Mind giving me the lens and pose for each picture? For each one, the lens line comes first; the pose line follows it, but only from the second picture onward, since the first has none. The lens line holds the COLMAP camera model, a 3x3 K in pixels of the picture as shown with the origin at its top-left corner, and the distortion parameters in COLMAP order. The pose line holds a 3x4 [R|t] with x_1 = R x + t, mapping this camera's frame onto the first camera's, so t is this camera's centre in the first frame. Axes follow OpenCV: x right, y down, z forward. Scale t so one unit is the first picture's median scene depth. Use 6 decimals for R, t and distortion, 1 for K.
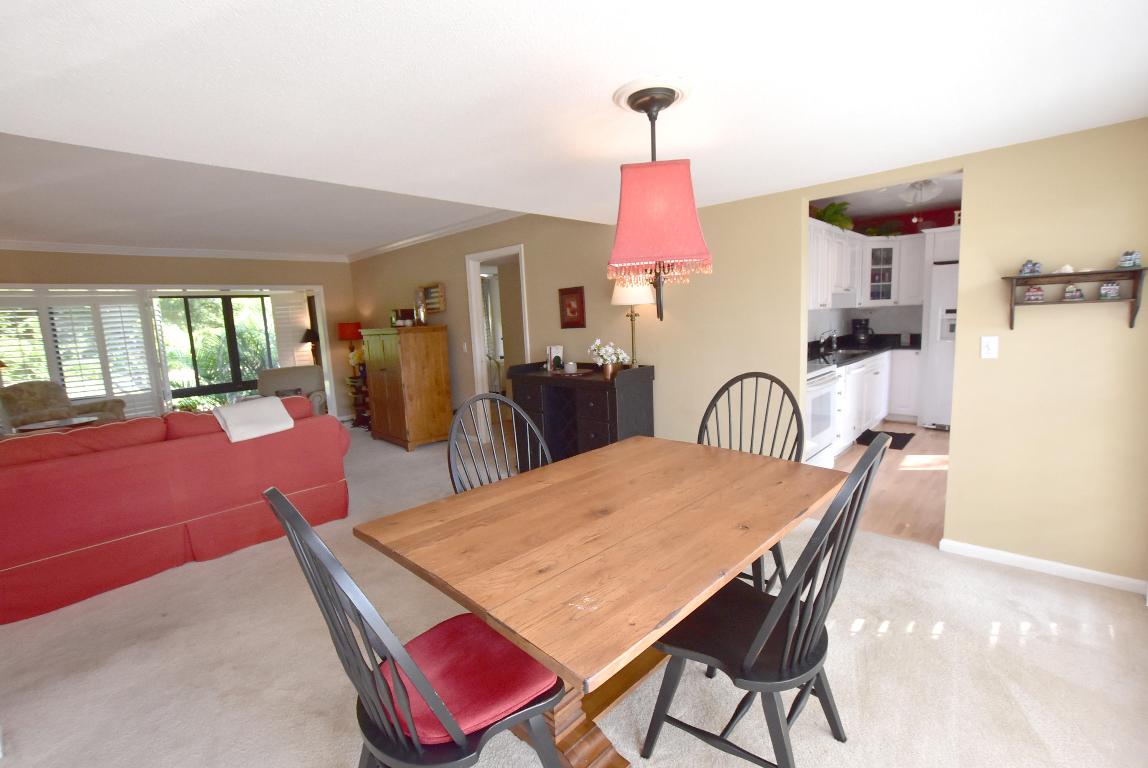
lens RADIAL K [[507.4, 0, 577.2], [0, 507.4, 389.1], [0, 0, 1]] dist [-0.033452, 0.006022]
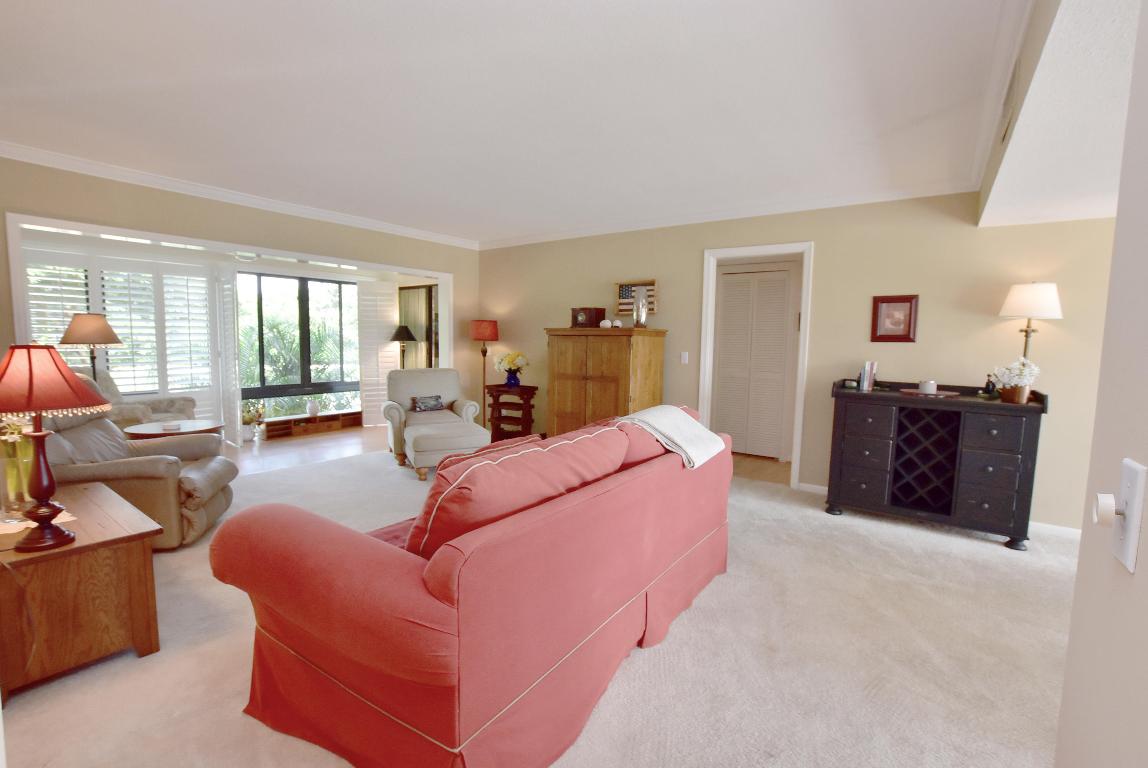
lens RADIAL K [[507.4, 0, 577.2], [0, 507.4, 389.1], [0, 0, 1]] dist [-0.033452, 0.006022]
pose [[0.989081, 0.052805, 0.137586, -0.444845], [-0.046489, 0.997730, -0.048724, 0.017671], [-0.139846, 0.041796, 0.989291, 0.161506]]
